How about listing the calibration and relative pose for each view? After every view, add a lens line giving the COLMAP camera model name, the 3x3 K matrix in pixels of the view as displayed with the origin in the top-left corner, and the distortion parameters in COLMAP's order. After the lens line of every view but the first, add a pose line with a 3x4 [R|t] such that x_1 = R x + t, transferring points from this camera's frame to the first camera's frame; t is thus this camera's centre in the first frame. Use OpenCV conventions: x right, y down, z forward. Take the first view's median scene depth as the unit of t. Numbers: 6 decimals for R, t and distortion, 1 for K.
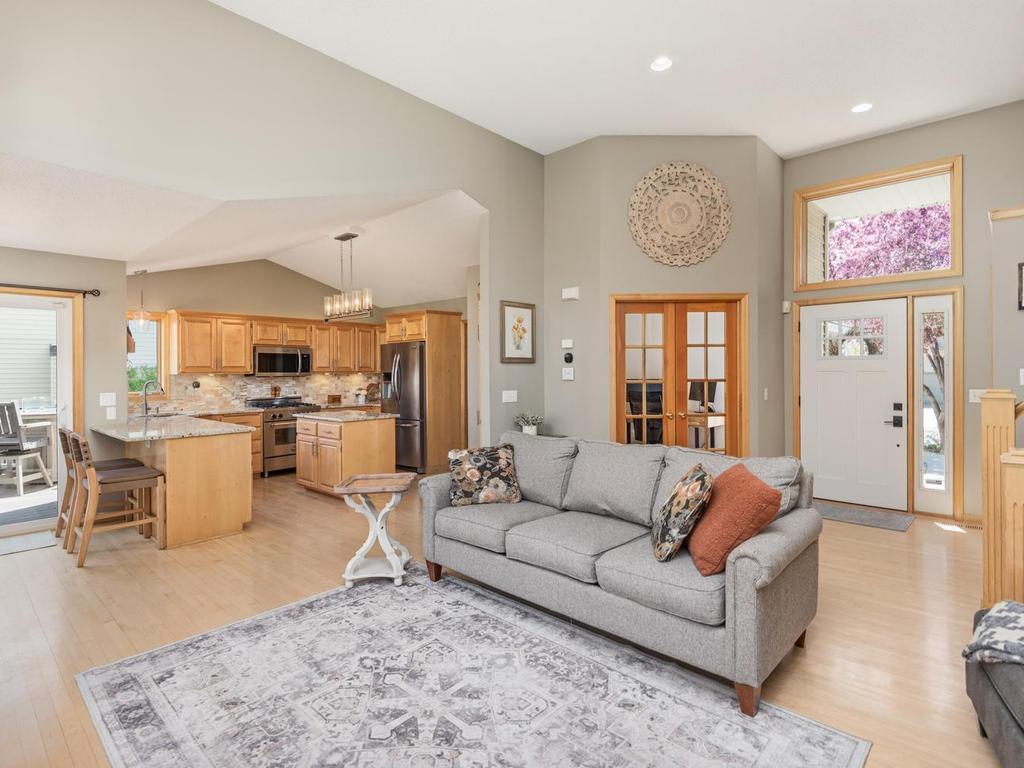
lens RADIAL K [[530.4, 0, 513.4], [0, 530.4, 378.1], [0, 0, 1]] dist [0.043113, -0.031580]
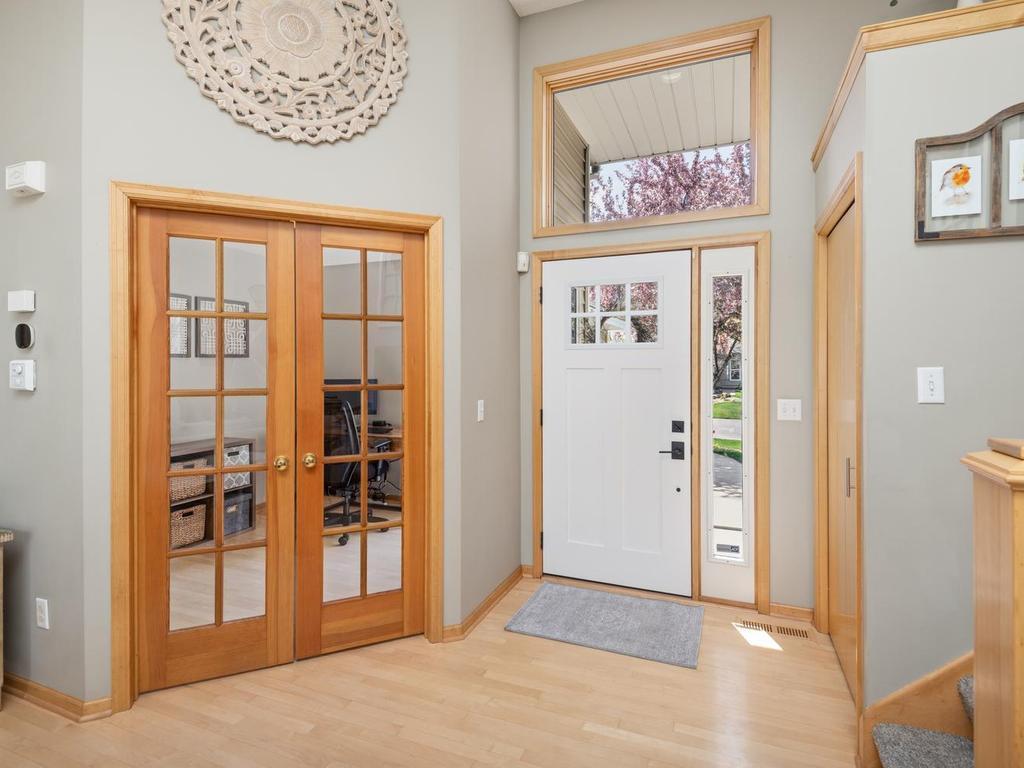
lens RADIAL K [[530.4, 0, 513.4], [0, 530.4, 378.1], [0, 0, 1]] dist [0.043113, -0.031580]
pose [[0.936131, -0.005606, 0.351607, 0.323165], [0.001201, 0.999918, 0.012745, -0.010470], [-0.351649, -0.011509, 0.936061, 0.494235]]
